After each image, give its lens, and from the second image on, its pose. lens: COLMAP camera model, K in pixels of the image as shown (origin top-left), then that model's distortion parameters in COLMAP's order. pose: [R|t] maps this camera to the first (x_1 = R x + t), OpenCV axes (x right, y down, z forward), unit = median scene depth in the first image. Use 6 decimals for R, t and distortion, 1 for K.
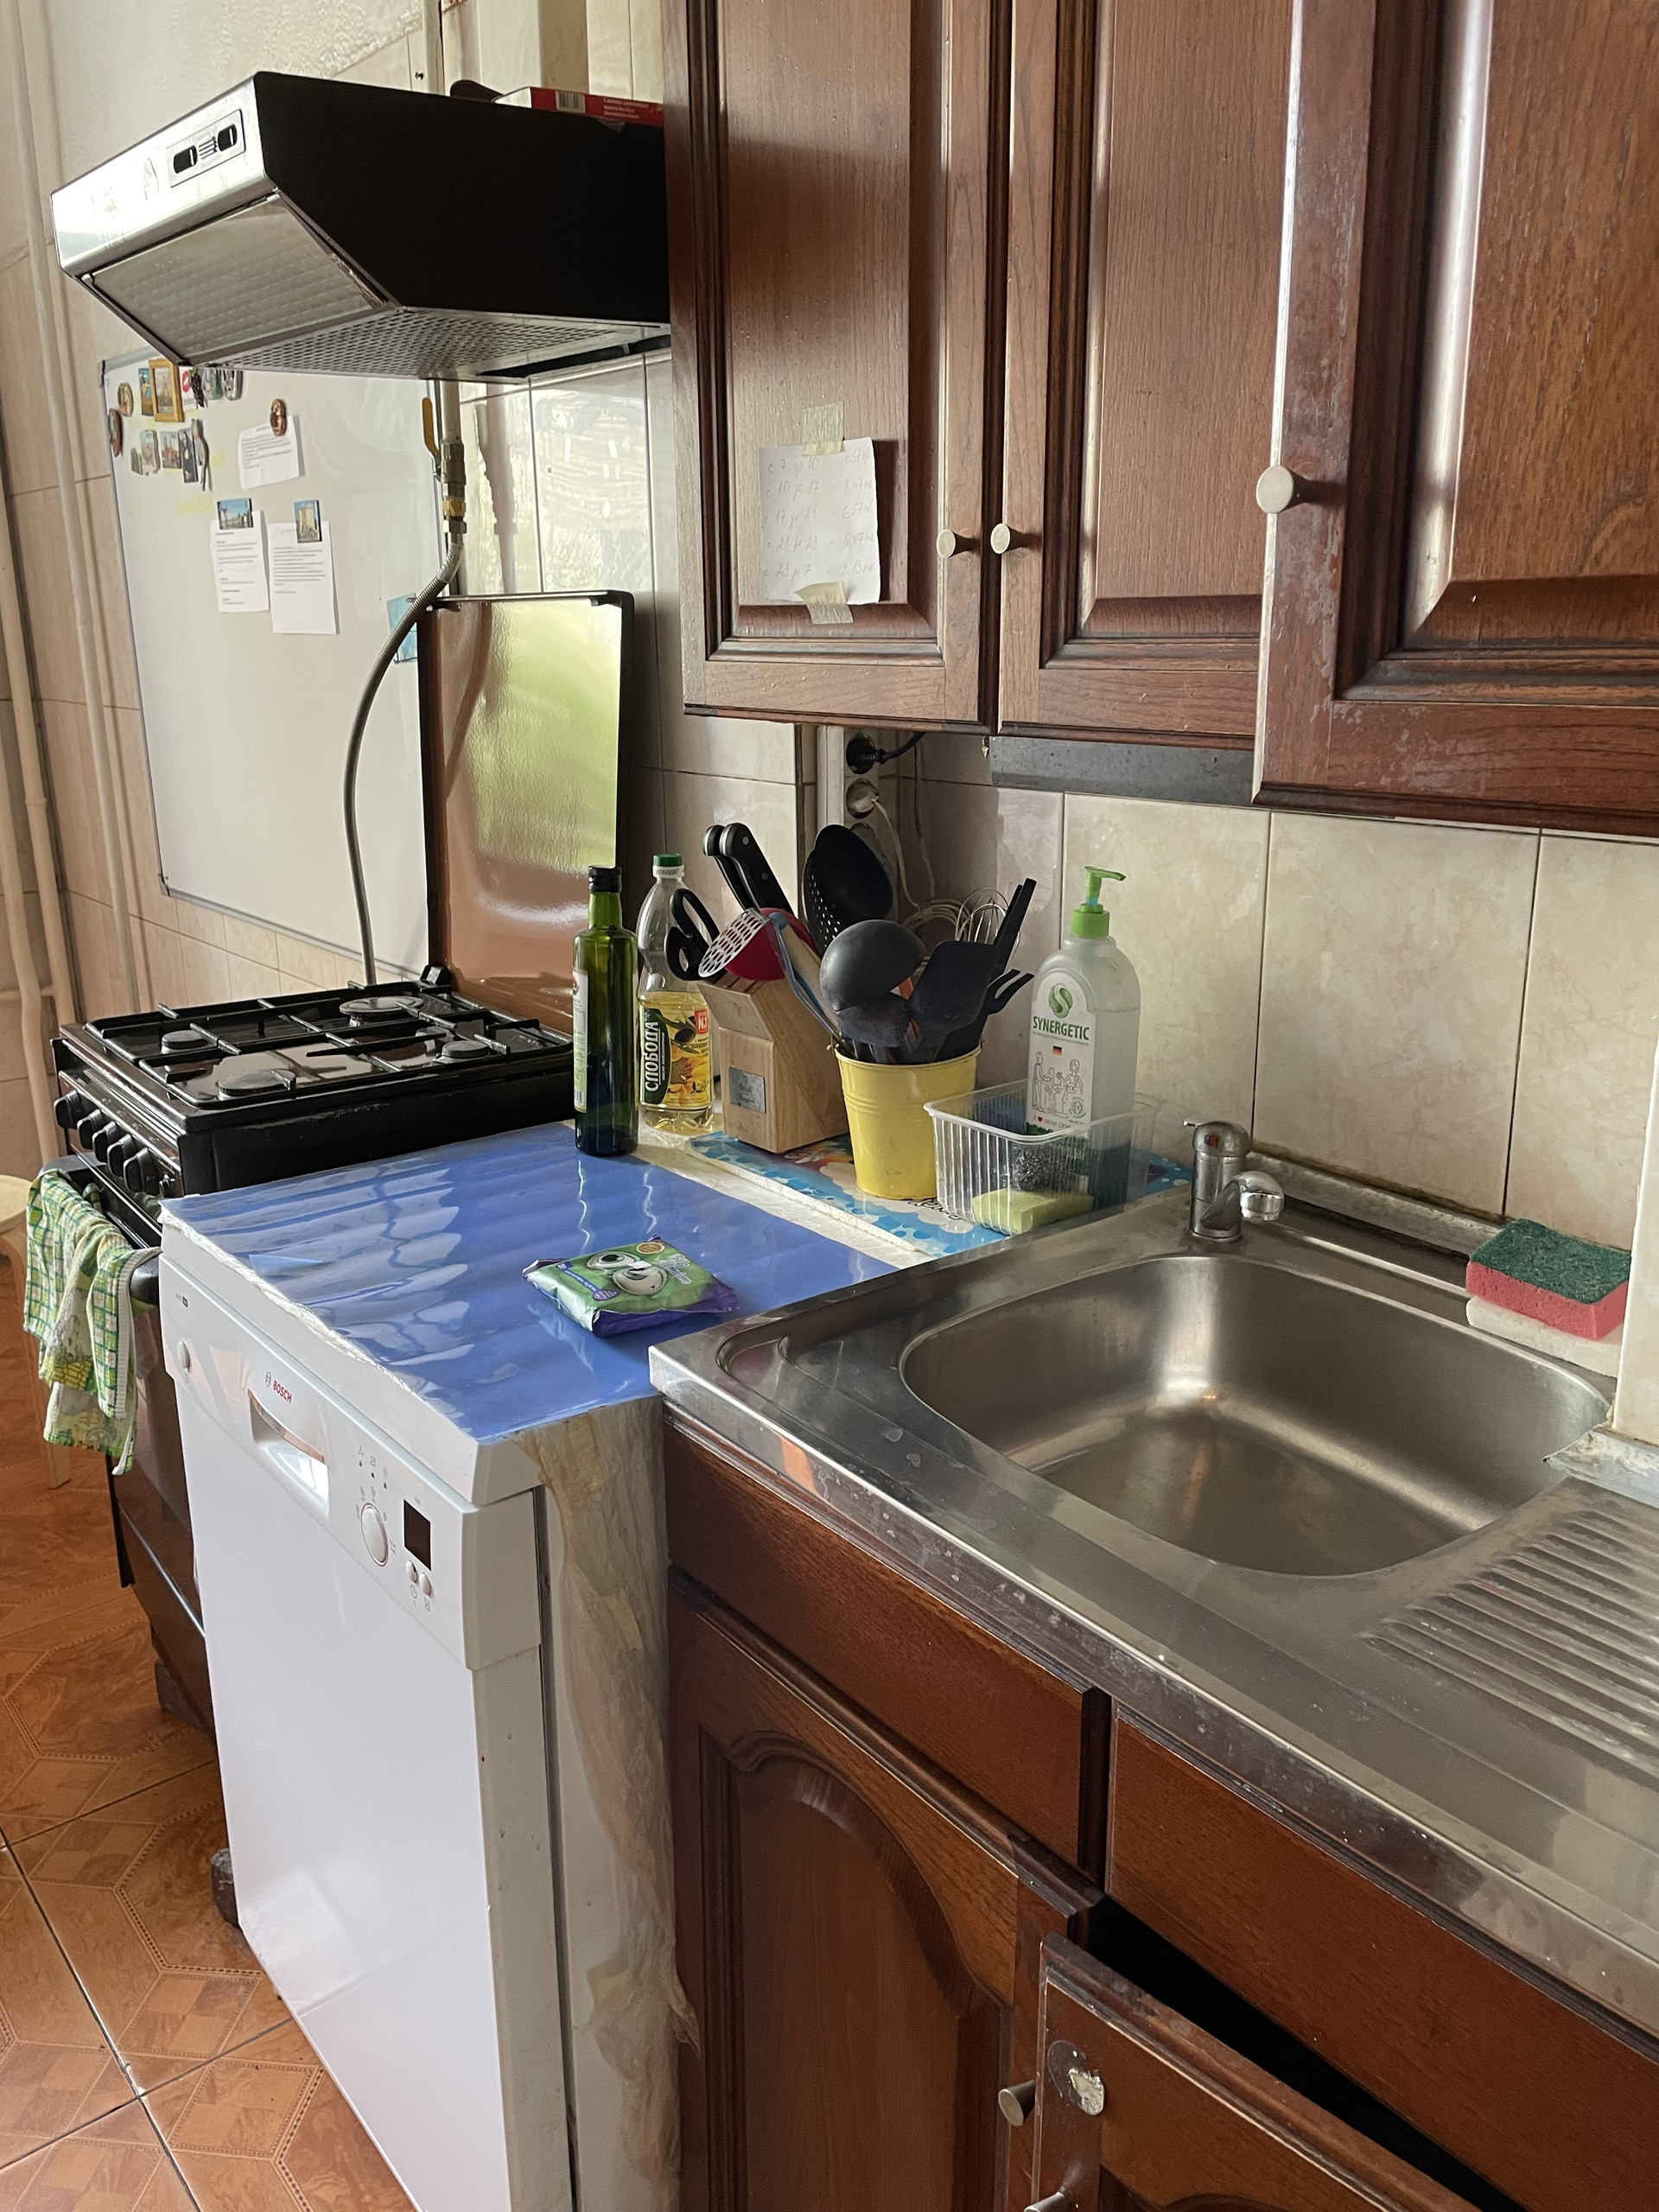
lens RADIAL K [[1675.0, 0, 846.9], [0, 1675.0, 1084.7], [0, 0, 1]] dist [0.080181, -0.104287]
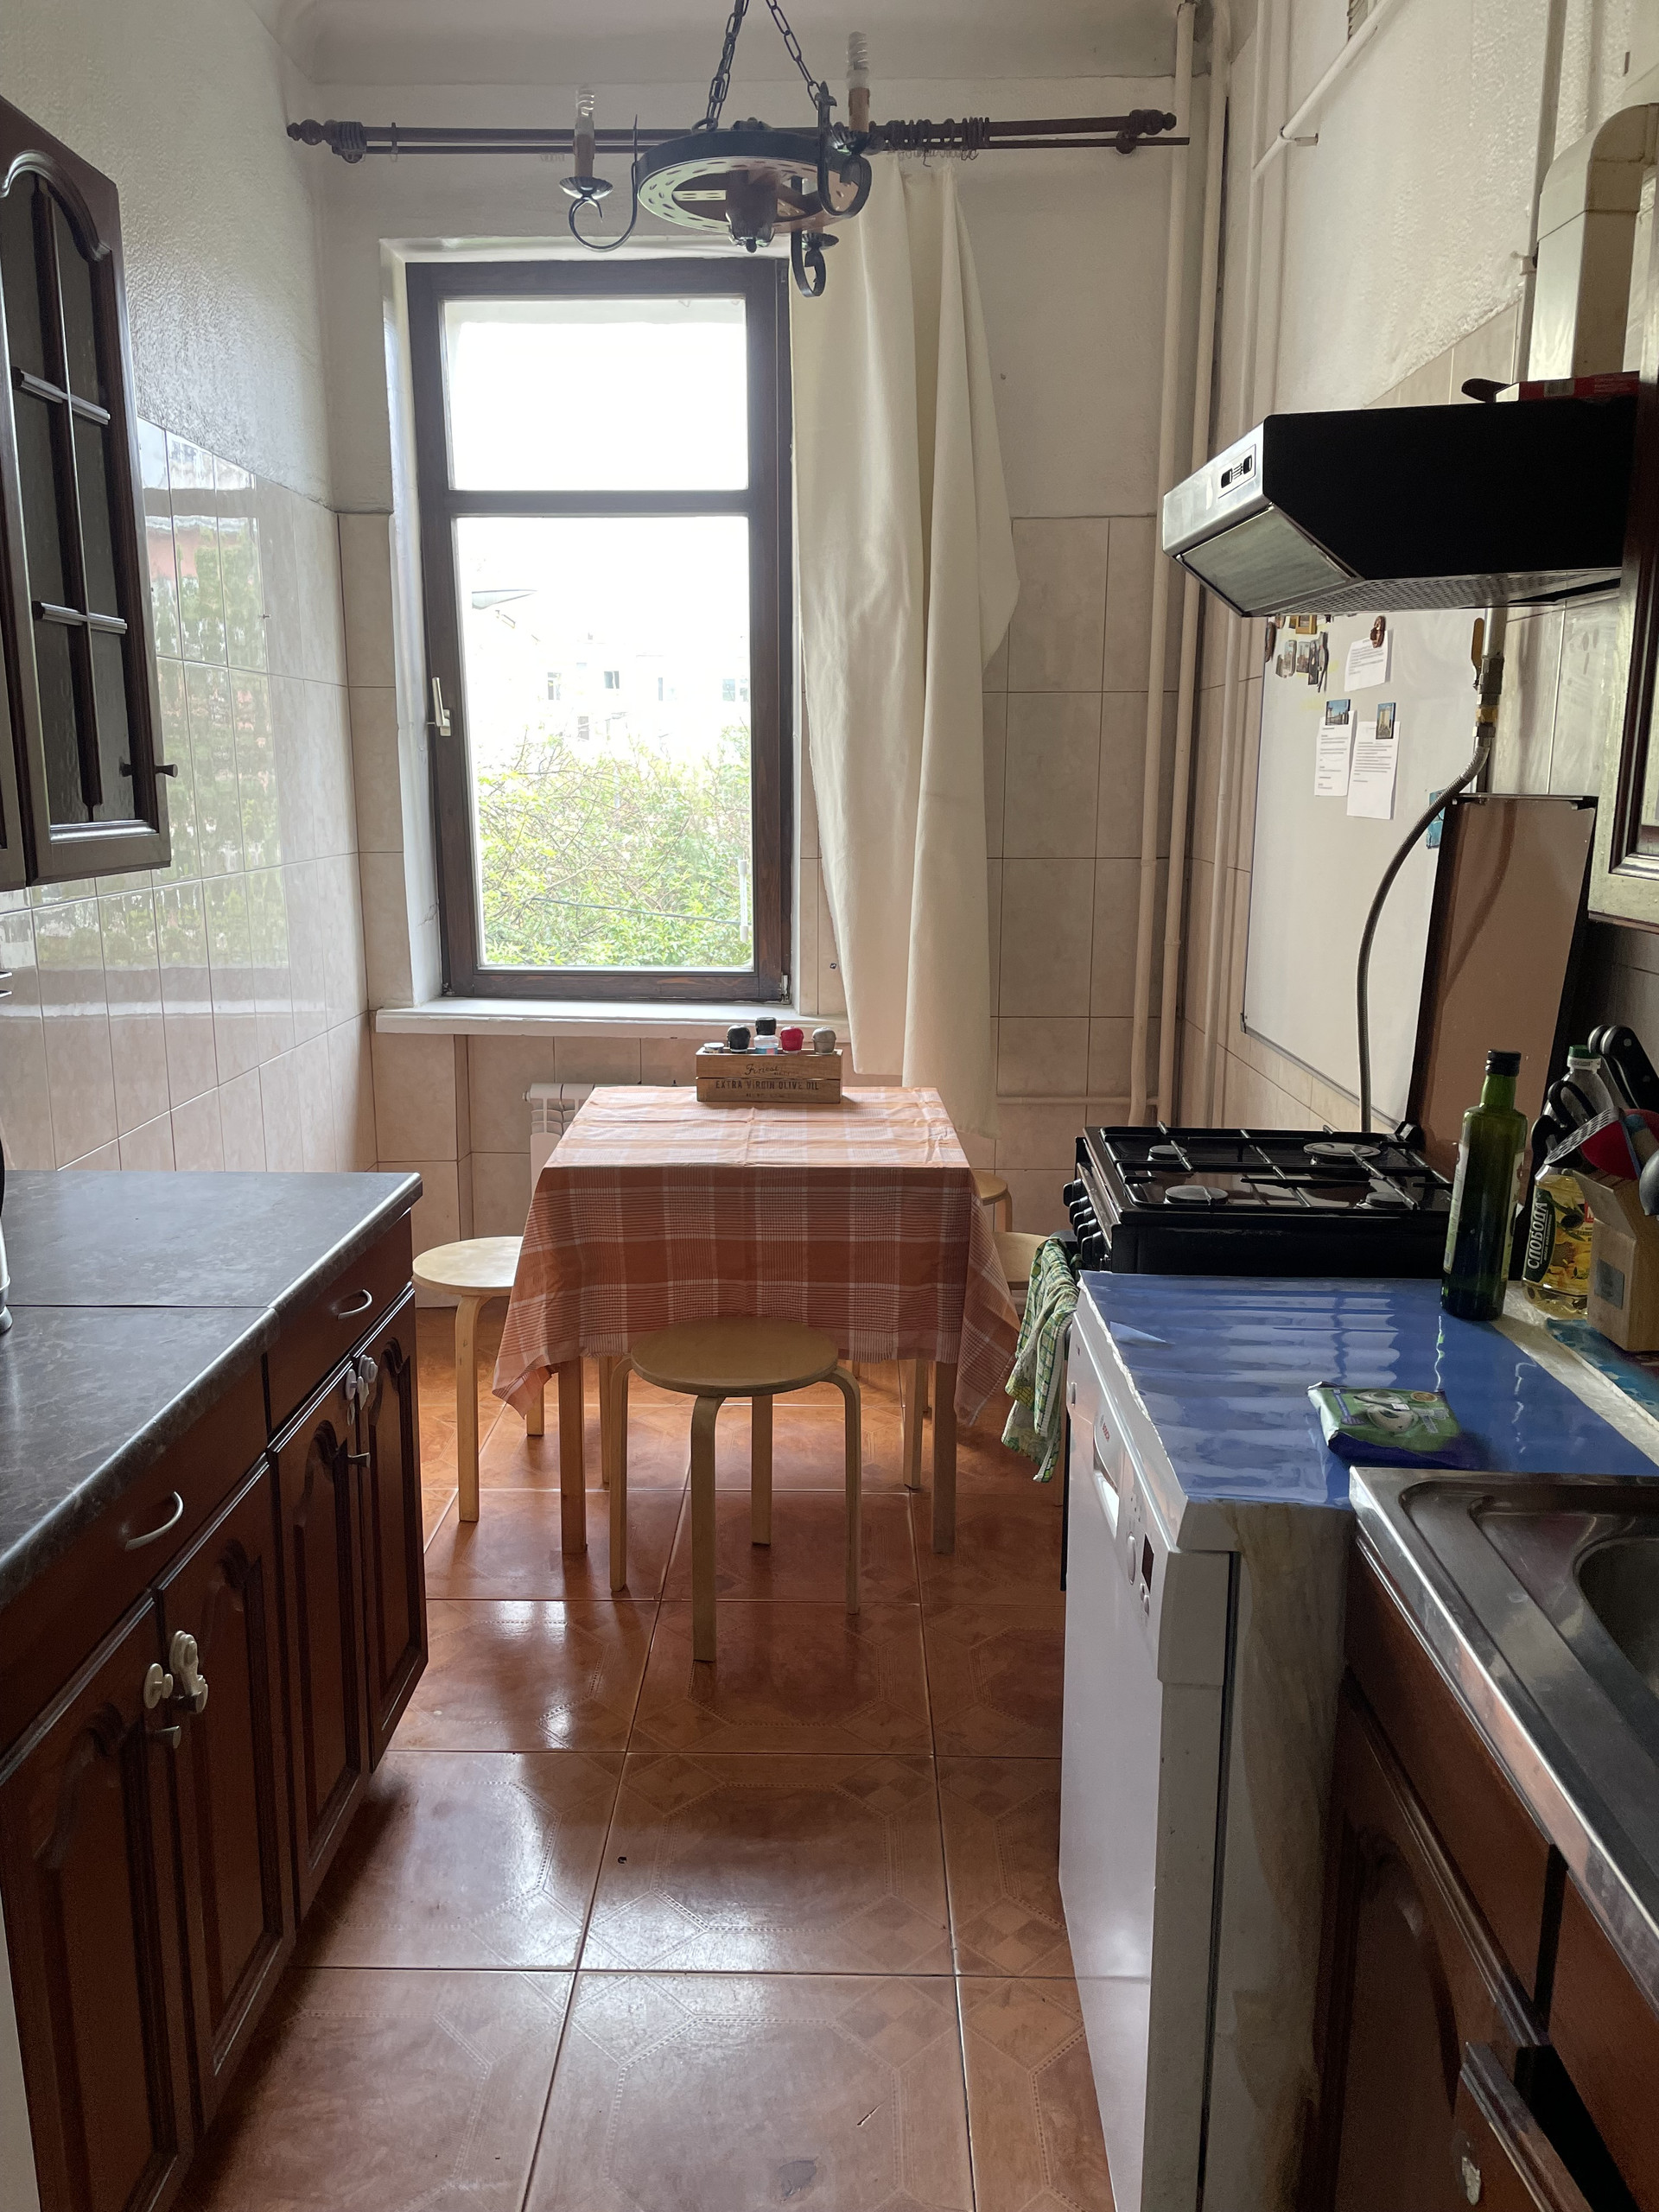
lens RADIAL K [[1675.0, 0, 814.1], [0, 1675.0, 1098.0], [0, 0, 1]] dist [0.080181, -0.104287]
pose [[0.758651, 0.135080, -0.637340, 0.205987], [-0.181610, 0.983340, -0.007766, -0.011371], [0.625673, 0.121639, 0.770544, -0.105170]]
